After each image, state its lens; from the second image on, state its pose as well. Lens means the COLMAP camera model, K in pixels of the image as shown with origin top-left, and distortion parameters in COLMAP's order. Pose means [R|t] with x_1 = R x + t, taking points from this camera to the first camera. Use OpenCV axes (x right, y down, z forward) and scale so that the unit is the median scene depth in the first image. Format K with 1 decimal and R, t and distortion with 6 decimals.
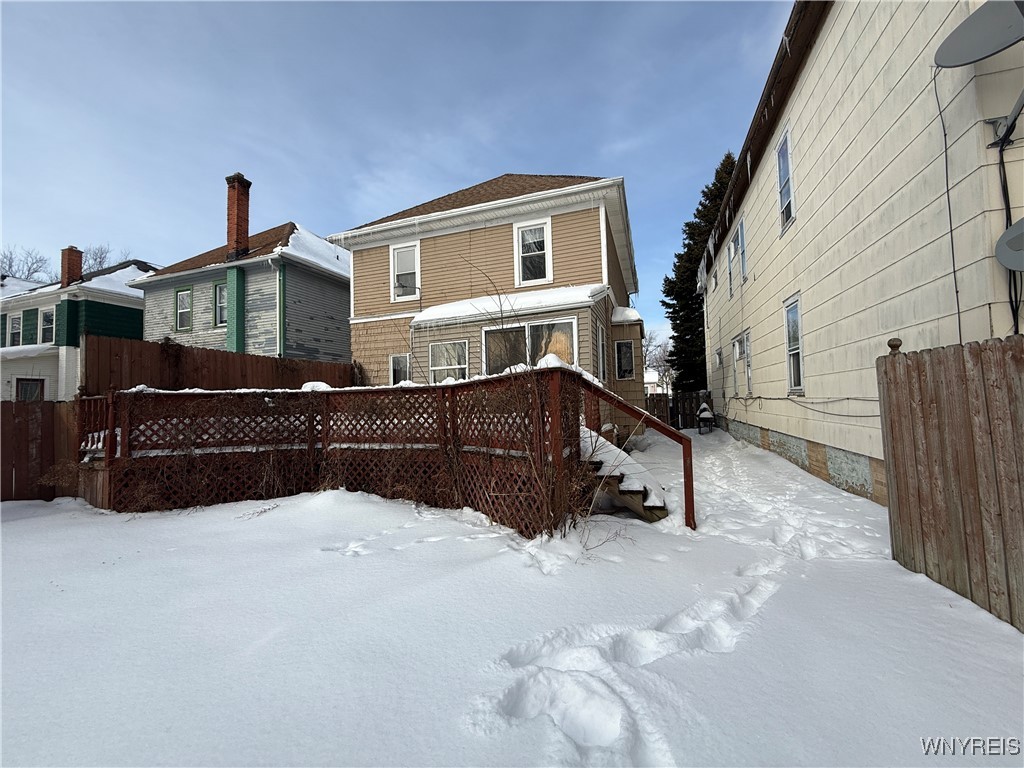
lens RADIAL K [[407.3, 0, 509.3], [0, 407.3, 383.7], [0, 0, 1]] dist [-0.001008, -0.000127]
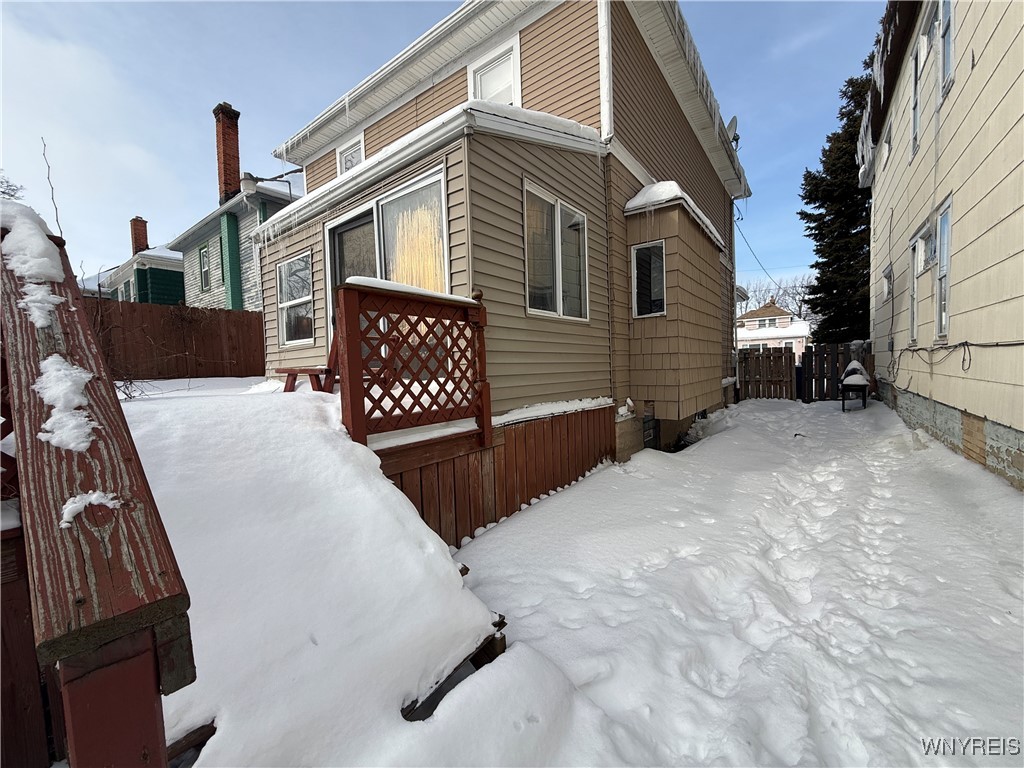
lens RADIAL K [[407.3, 0, 509.3], [0, 407.3, 383.7], [0, 0, 1]] dist [-0.001008, -0.000127]
pose [[0.953957, 0.008550, -0.299822, 0.171265], [0.019706, 0.995647, 0.091092, 0.016327], [0.299295, -0.092806, 0.949636, 0.266591]]
